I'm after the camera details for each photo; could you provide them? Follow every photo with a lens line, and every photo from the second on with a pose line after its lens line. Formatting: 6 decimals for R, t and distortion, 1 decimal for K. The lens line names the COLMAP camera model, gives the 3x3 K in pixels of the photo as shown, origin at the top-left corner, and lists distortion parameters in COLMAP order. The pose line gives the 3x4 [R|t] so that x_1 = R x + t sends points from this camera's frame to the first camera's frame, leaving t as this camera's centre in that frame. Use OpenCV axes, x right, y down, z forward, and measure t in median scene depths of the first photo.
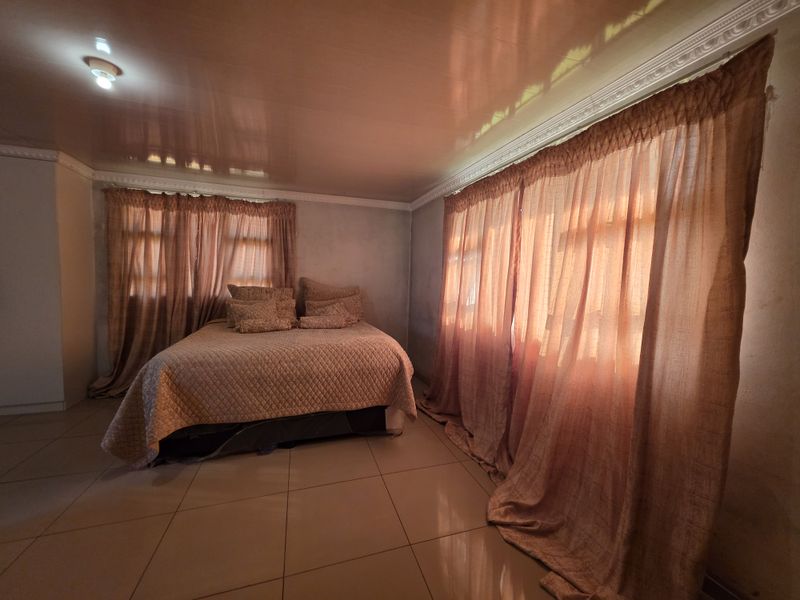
lens RADIAL K [[321.1, 0, 399.5], [0, 321.1, 295.7], [0, 0, 1]] dist [0.000319, -0.000107]
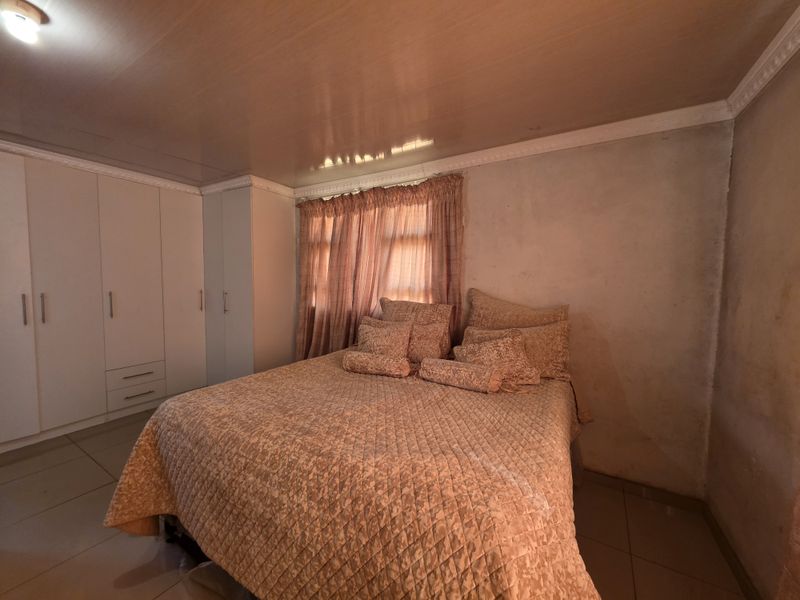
lens RADIAL K [[321.1, 0, 399.5], [0, 321.1, 295.7], [0, 0, 1]] dist [0.000319, -0.000107]
pose [[0.648691, 0.019415, -0.760804, 0.091740], [-0.036437, 0.999320, -0.005566, -0.036853], [0.760179, 0.031332, 0.648958, 0.523649]]
